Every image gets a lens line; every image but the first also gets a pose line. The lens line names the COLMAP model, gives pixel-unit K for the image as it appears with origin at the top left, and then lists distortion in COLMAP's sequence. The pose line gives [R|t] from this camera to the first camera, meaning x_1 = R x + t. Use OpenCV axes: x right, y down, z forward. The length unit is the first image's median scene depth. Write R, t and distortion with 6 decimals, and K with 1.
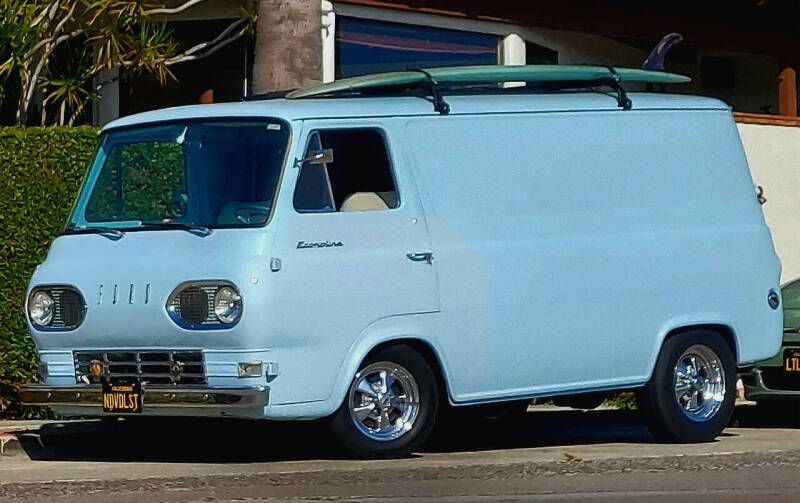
lens RADIAL K [[3457.0, 0, 400.0], [0, 3457.0, 251.5], [0, 0, 1]] dist [1.242519, -0.257903]
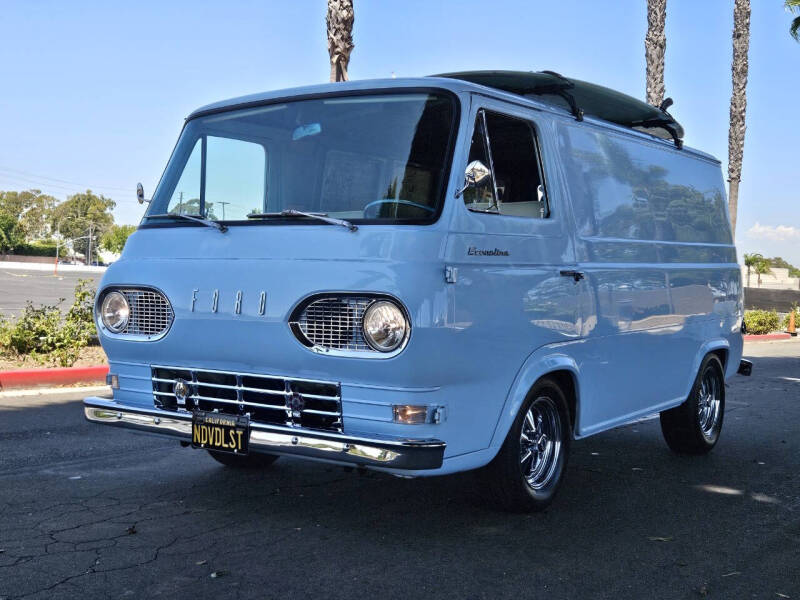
lens RADIAL K [[1025.5, 0, 400.0], [0, 1025.5, 300.0], [0, 0, 1]] dist [0.018190, 0.005805]
pose [[0.975489, 0.044927, 0.215411, -0.091259], [-0.048970, 0.998709, 0.013464, 0.006520], [-0.214528, -0.023683, 0.976431, 0.764144]]
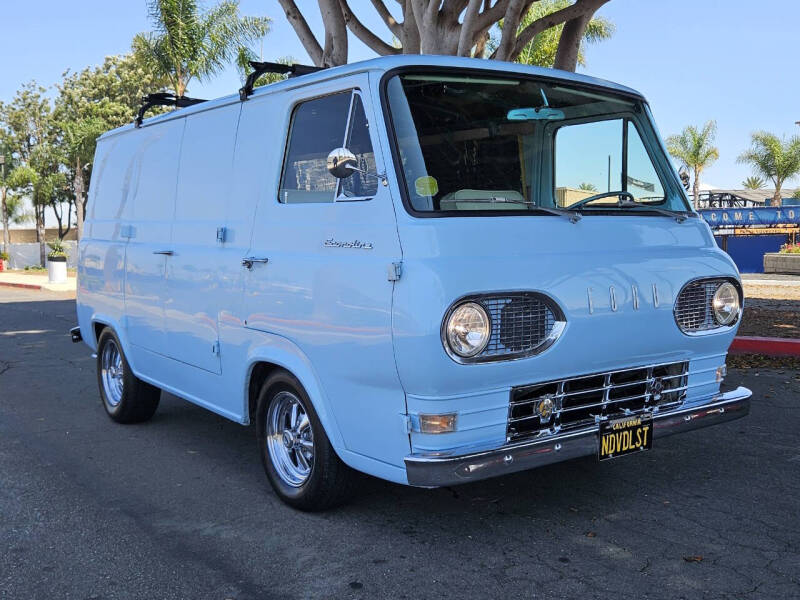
lens RADIAL K [[863.7, 0, 400.0], [0, 863.7, 300.0], [0, 0, 1]] dist [-0.022258, -0.014577]
pose [[0.126194, -0.047162, 0.990884, -0.268573], [0.011244, 0.998873, 0.046110, 0.003463], [-0.991942, 0.005323, 0.126583, 1.025331]]
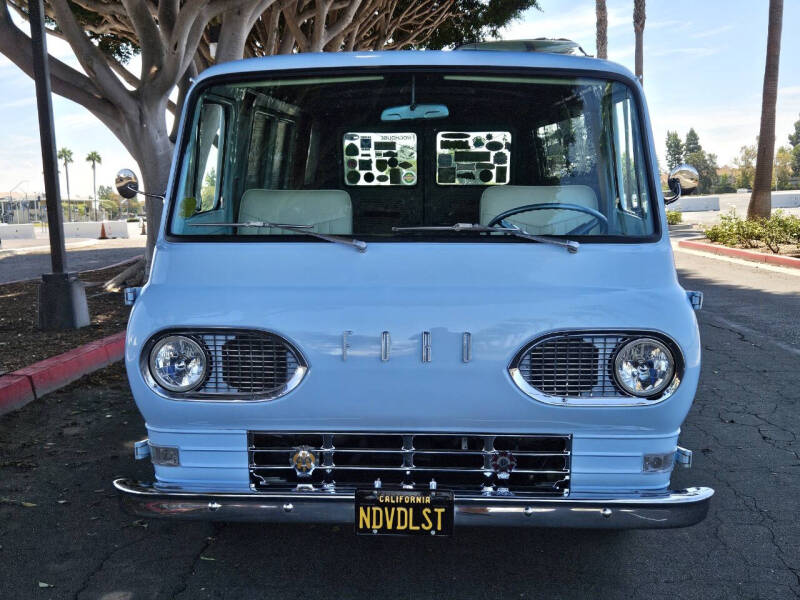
lens RADIAL K [[1025.5, 0, 400.0], [0, 1025.5, 300.0], [0, 0, 1]] dist [0.018190, 0.005805]
pose [[0.718441, -0.057541, 0.693204, -0.204699], [-0.020861, 0.994342, 0.104158, -0.014896], [-0.695275, -0.089292, 0.713176, 0.874101]]
